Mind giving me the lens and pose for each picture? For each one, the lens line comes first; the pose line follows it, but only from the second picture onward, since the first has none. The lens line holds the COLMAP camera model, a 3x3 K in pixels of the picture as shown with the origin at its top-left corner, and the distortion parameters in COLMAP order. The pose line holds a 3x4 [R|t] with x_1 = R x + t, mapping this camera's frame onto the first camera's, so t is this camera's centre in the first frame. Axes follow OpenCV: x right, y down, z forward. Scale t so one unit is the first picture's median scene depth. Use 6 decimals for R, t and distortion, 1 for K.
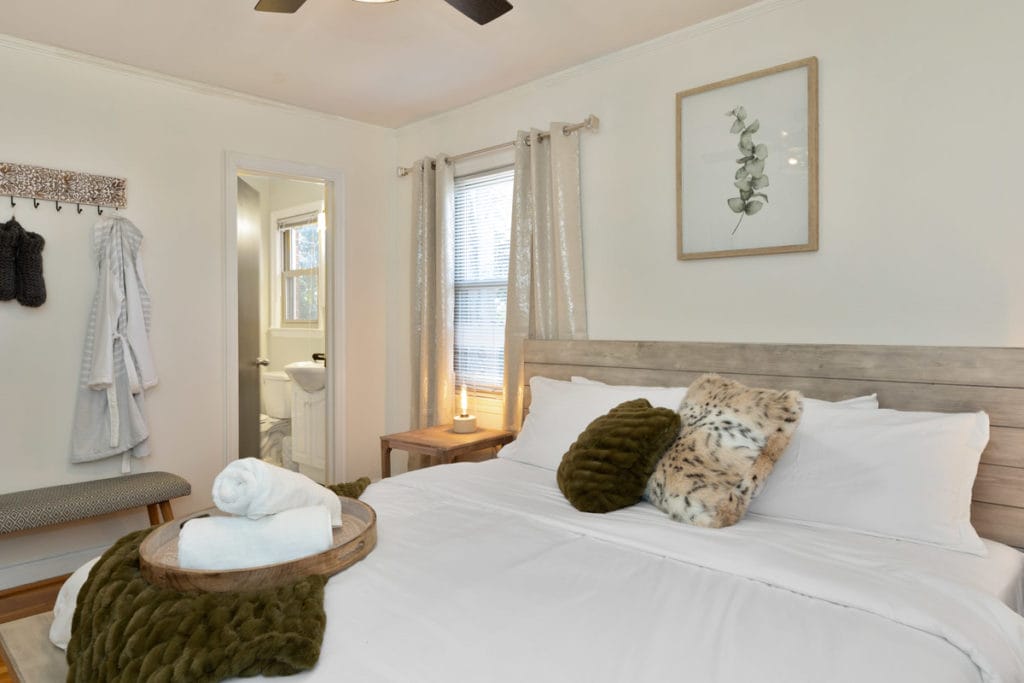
lens RADIAL K [[652.3, 0, 505.9], [0, 652.3, 315.2], [0, 0, 1]] dist [-0.000998, 0.003202]
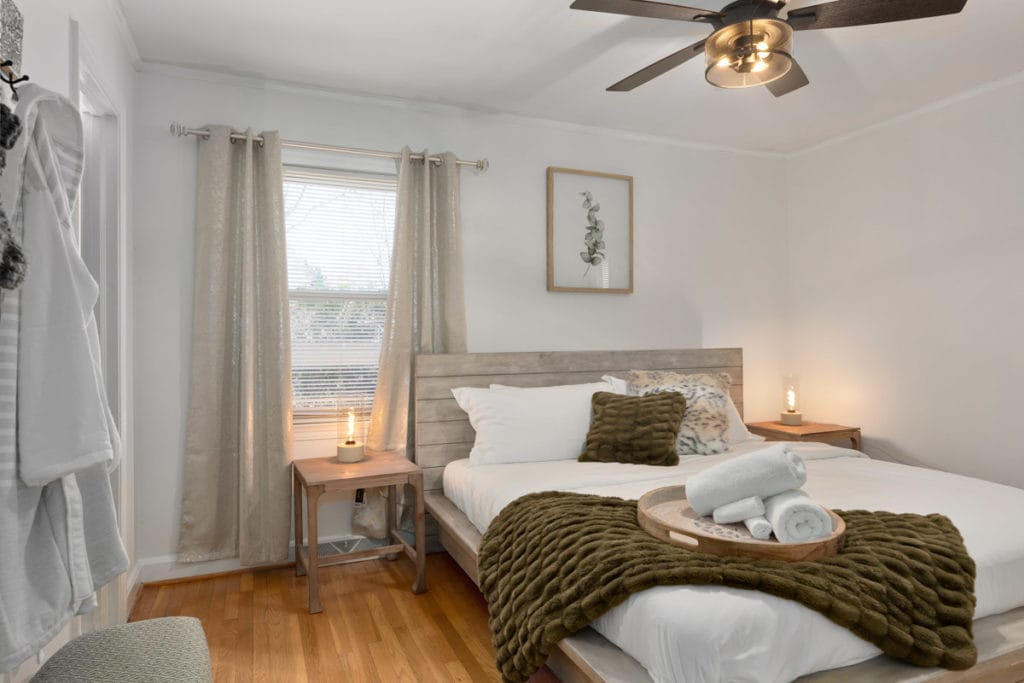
lens RADIAL K [[624.4, 0, 525.6], [0, 624.4, 324.9], [0, 0, 1]] dist [0.004665, -0.004760]
pose [[0.382808, 0.021809, 0.923570, -1.087403], [-0.004244, 0.999752, -0.021849, 0.015692], [-0.923818, 0.004444, 0.382806, 0.643303]]
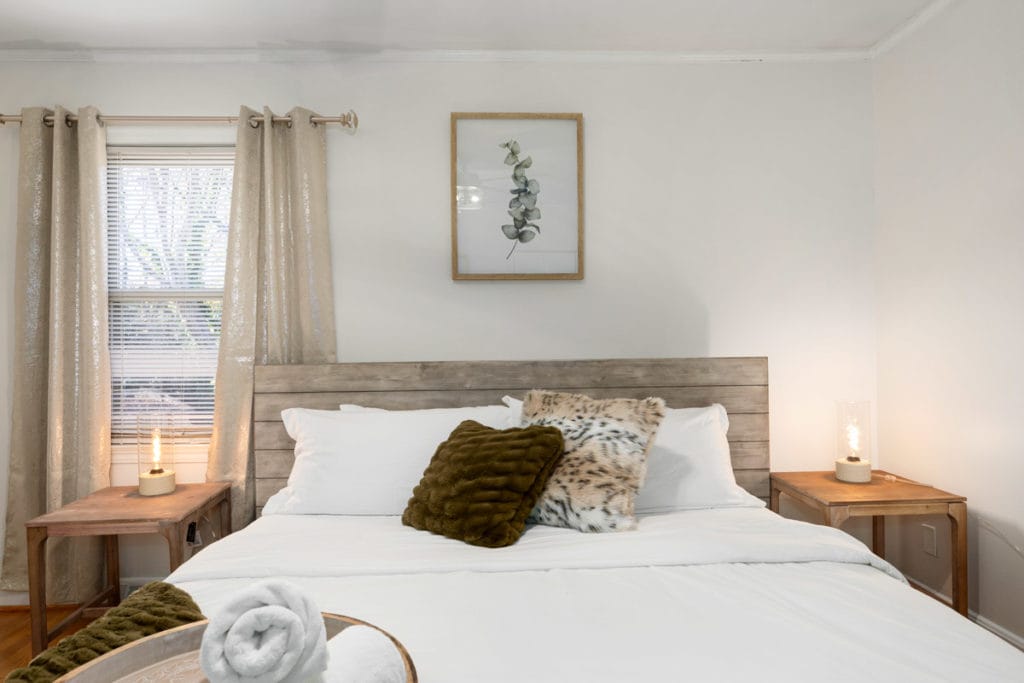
lens RADIAL K [[624.4, 0, 514.0], [0, 624.4, 333.9], [0, 0, 1]] dist [0.004665, -0.004760]
pose [[0.697996, 0.005824, 0.716078, -0.411039], [0.001333, 0.999955, -0.009432, 0.008732], [-0.716100, 0.007538, 0.697957, 0.308380]]
